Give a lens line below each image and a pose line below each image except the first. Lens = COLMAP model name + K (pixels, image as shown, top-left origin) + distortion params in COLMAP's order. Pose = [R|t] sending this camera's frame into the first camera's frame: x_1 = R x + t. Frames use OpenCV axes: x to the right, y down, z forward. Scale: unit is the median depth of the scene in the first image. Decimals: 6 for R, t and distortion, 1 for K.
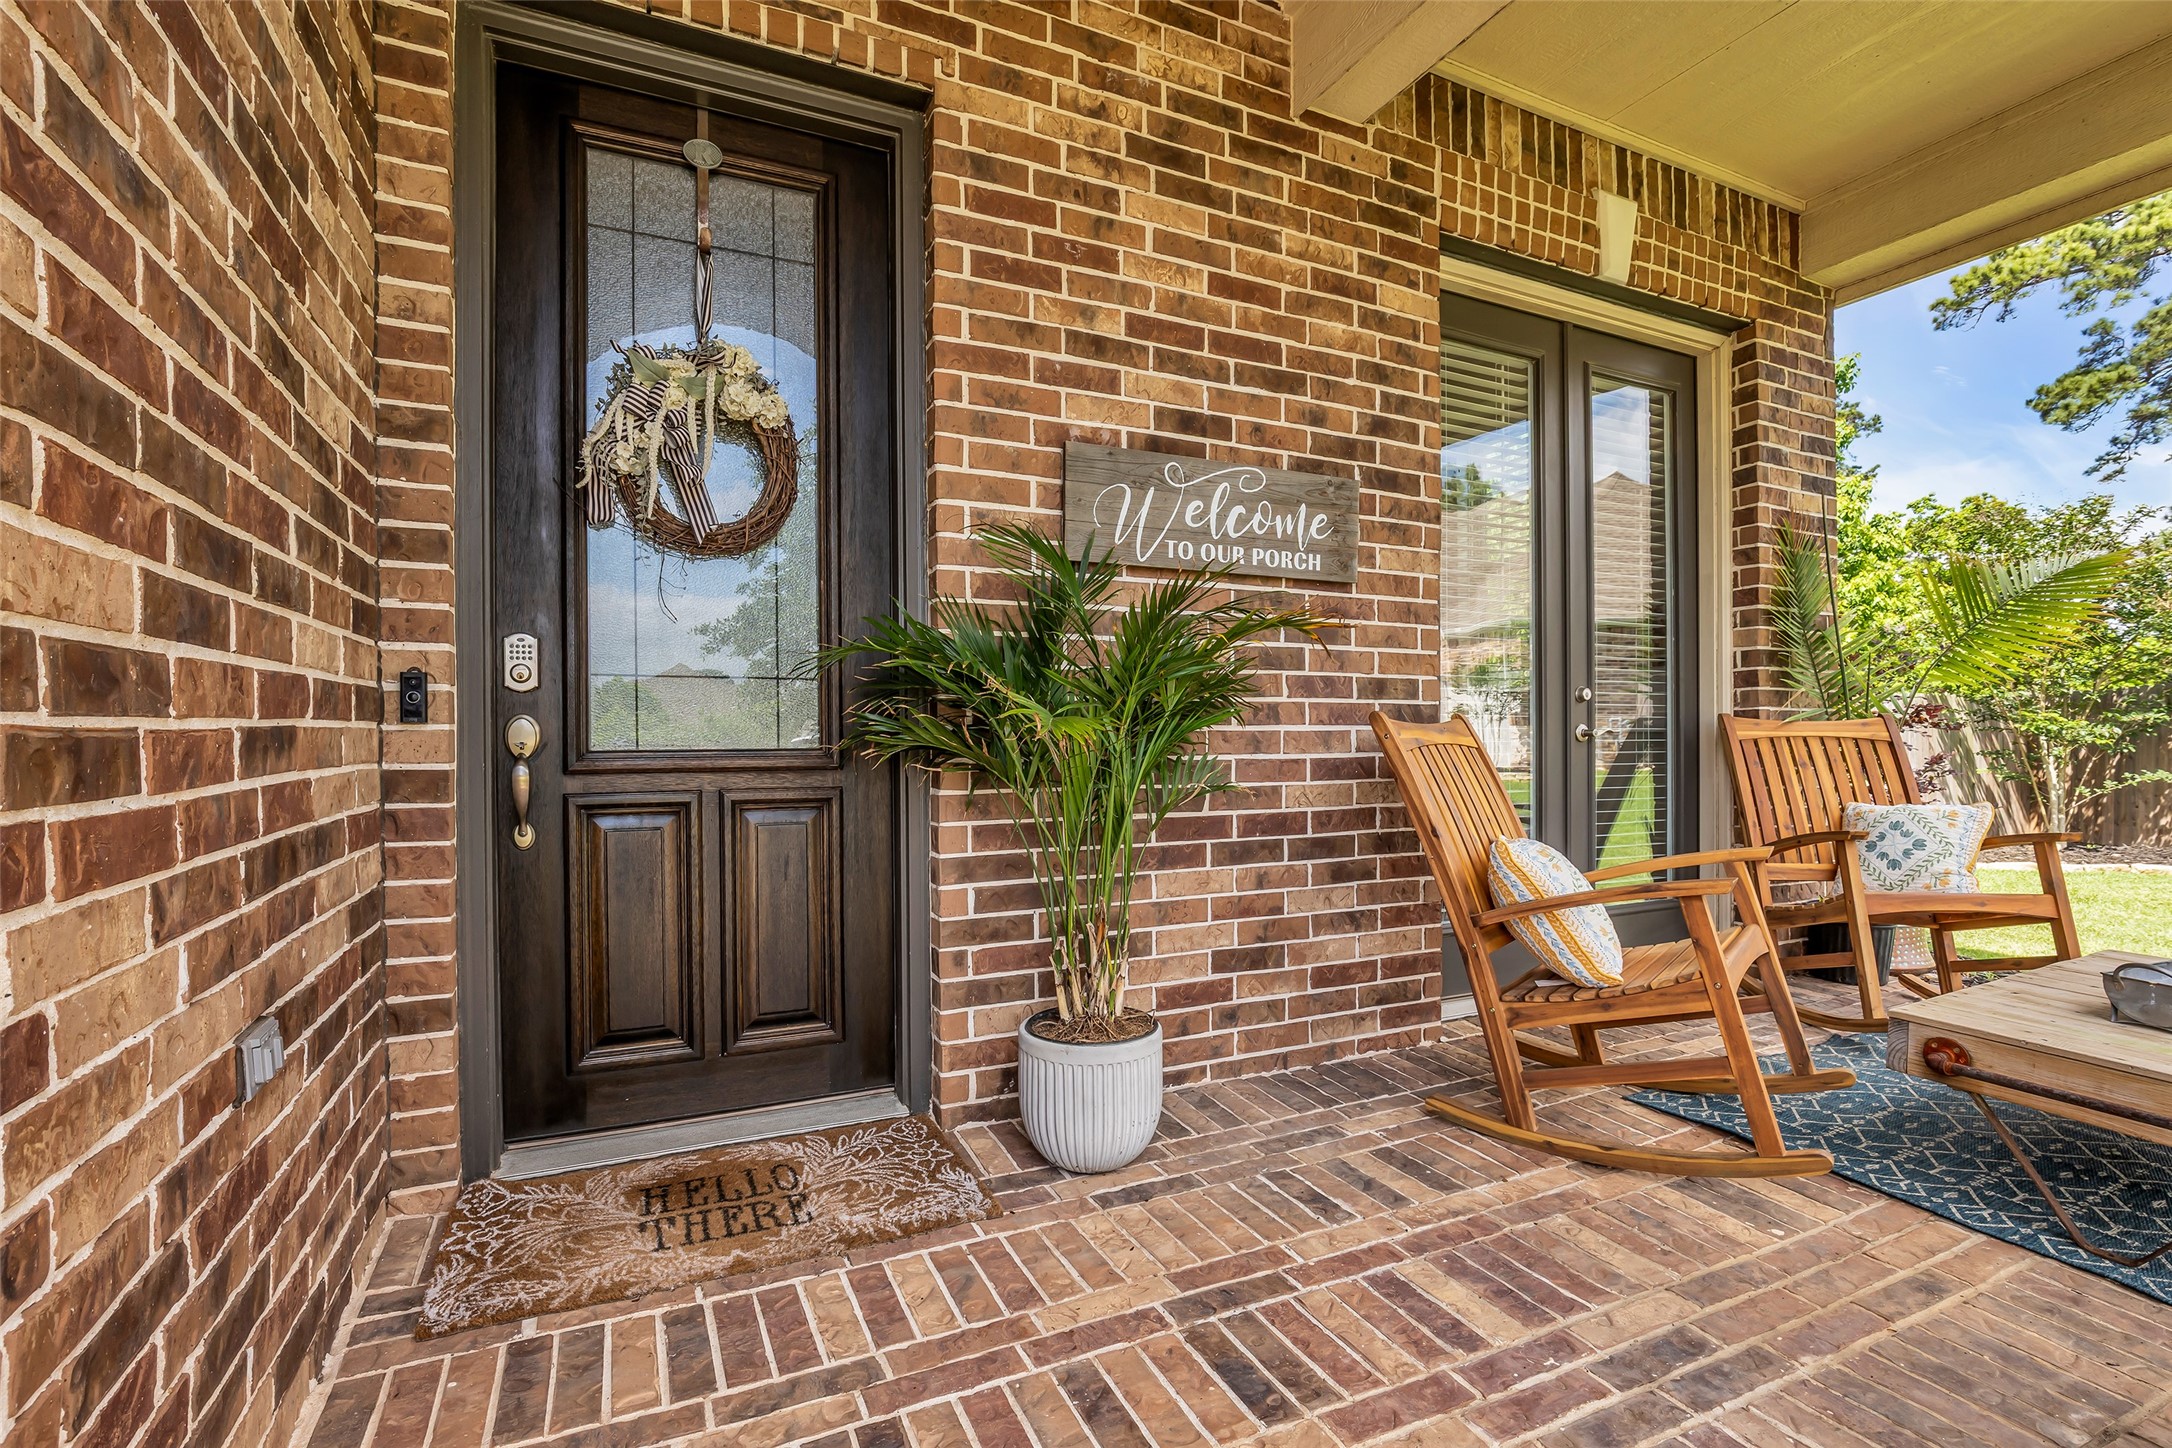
lens RADIAL K [[988.1, 0, 1079.5], [0, 988.1, 731.2], [0, 0, 1]] dist [-0.014012, -0.000333]
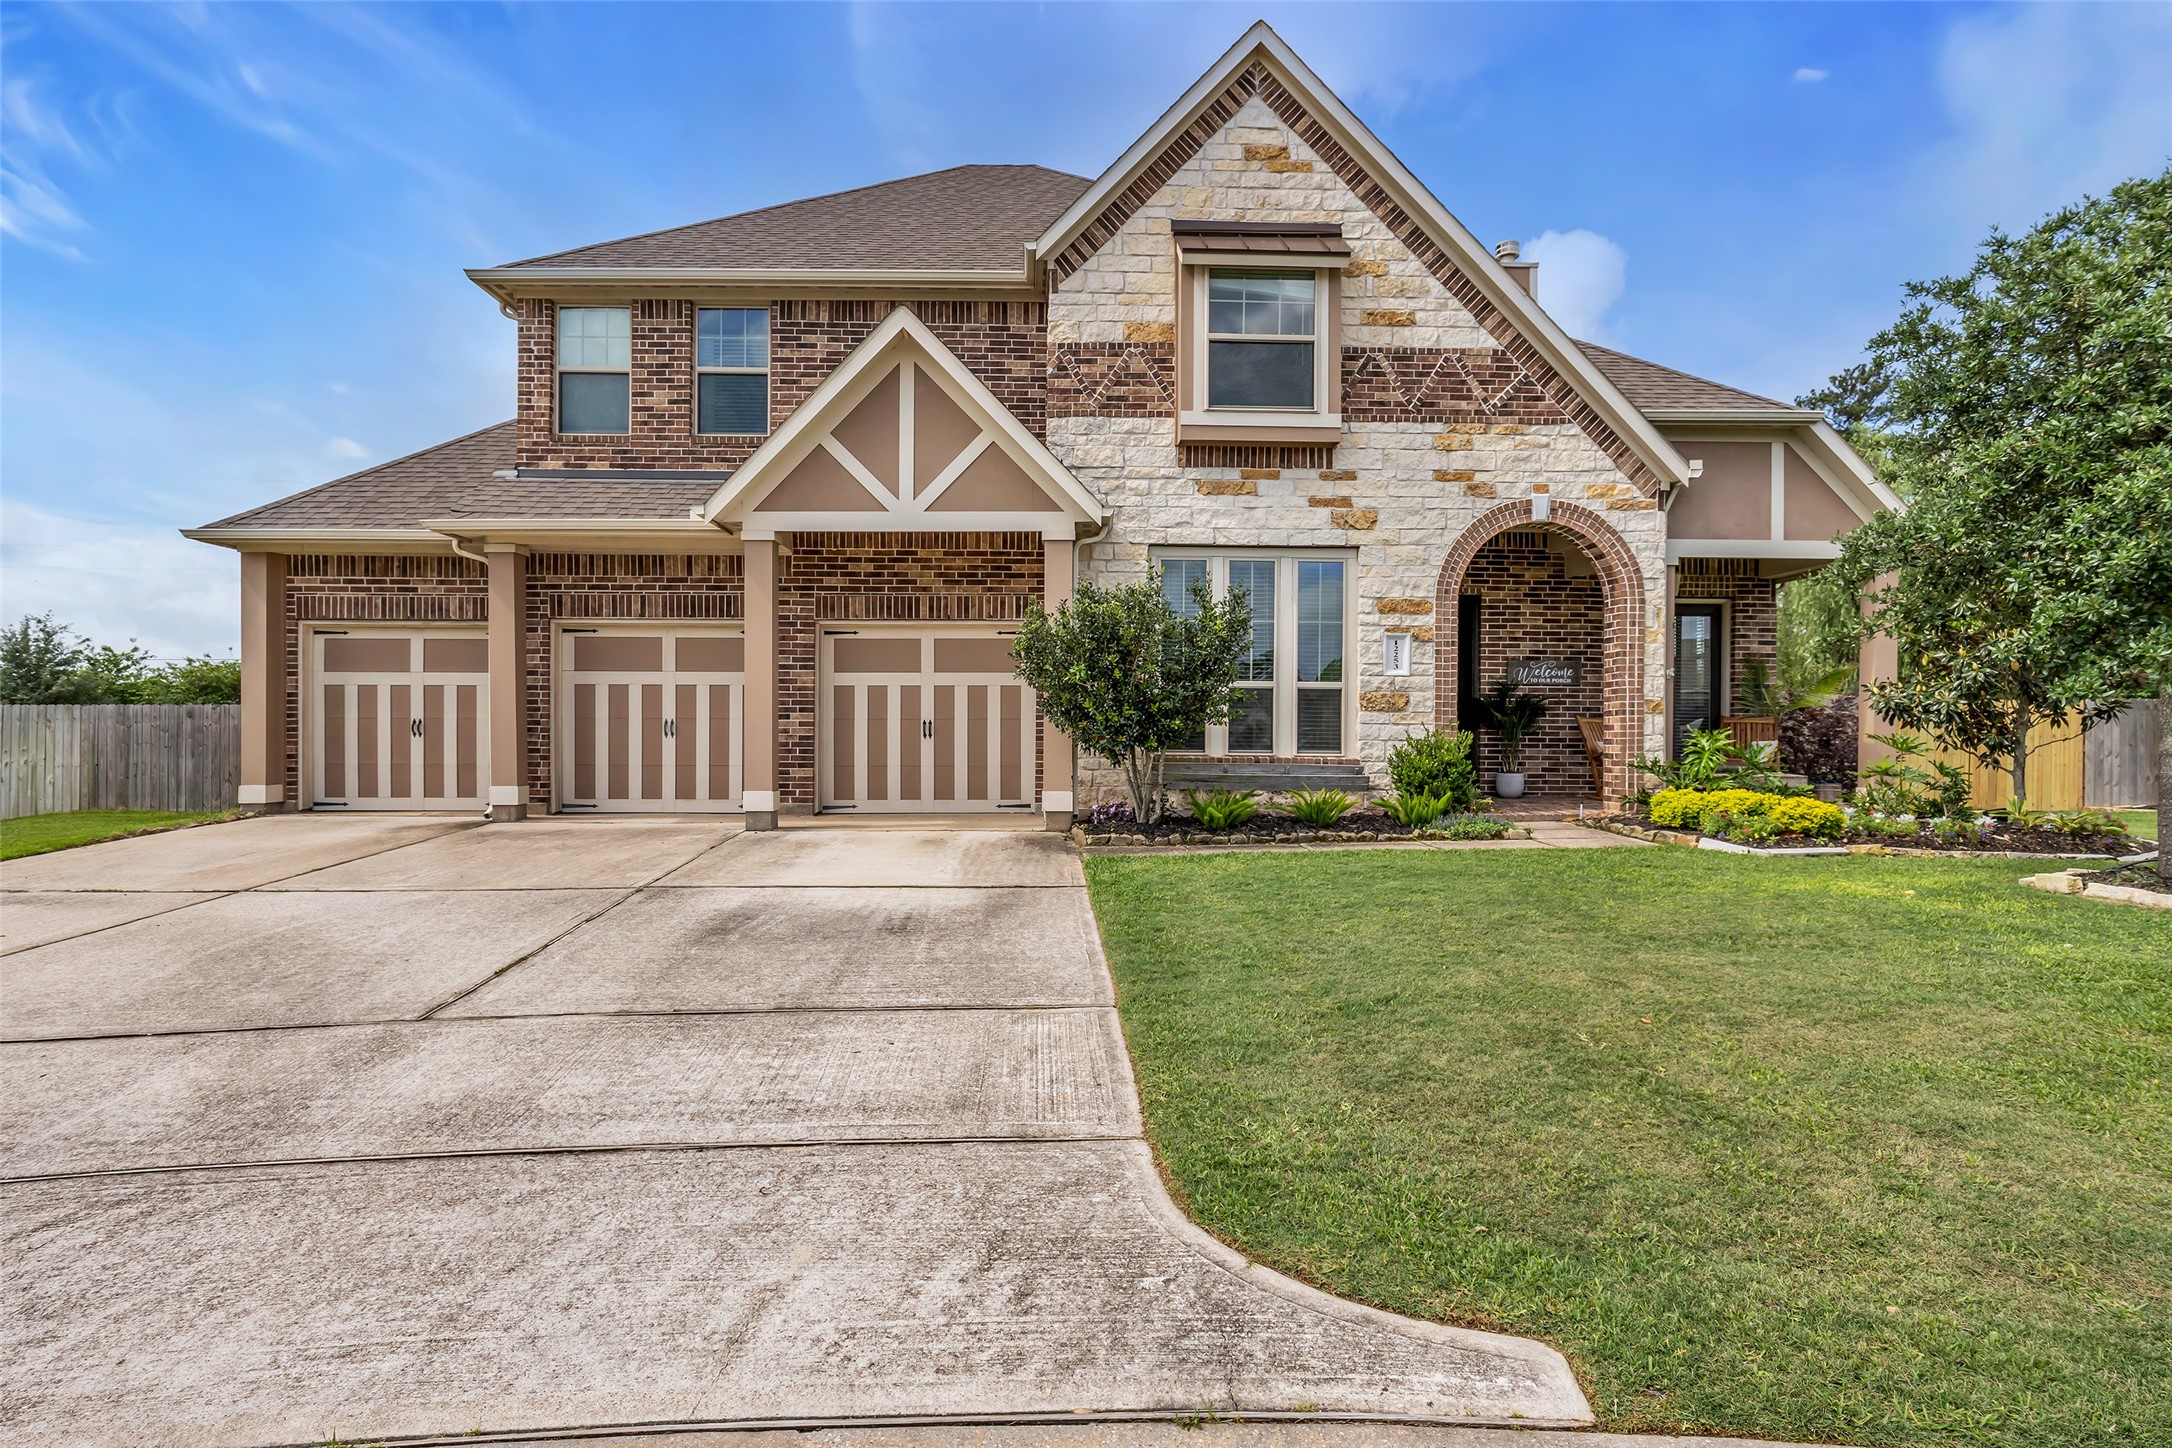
lens RADIAL K [[1107.2, 0, 1086.7], [0, 1107.2, 724.6], [0, 0, 1]] dist [-0.012678, -0.000600]
pose [[0.914197, 0.014742, -0.405002, 0.286588], [-0.010637, 0.999867, 0.012383, -0.014967], [0.405131, -0.007012, 0.914232, -4.637839]]
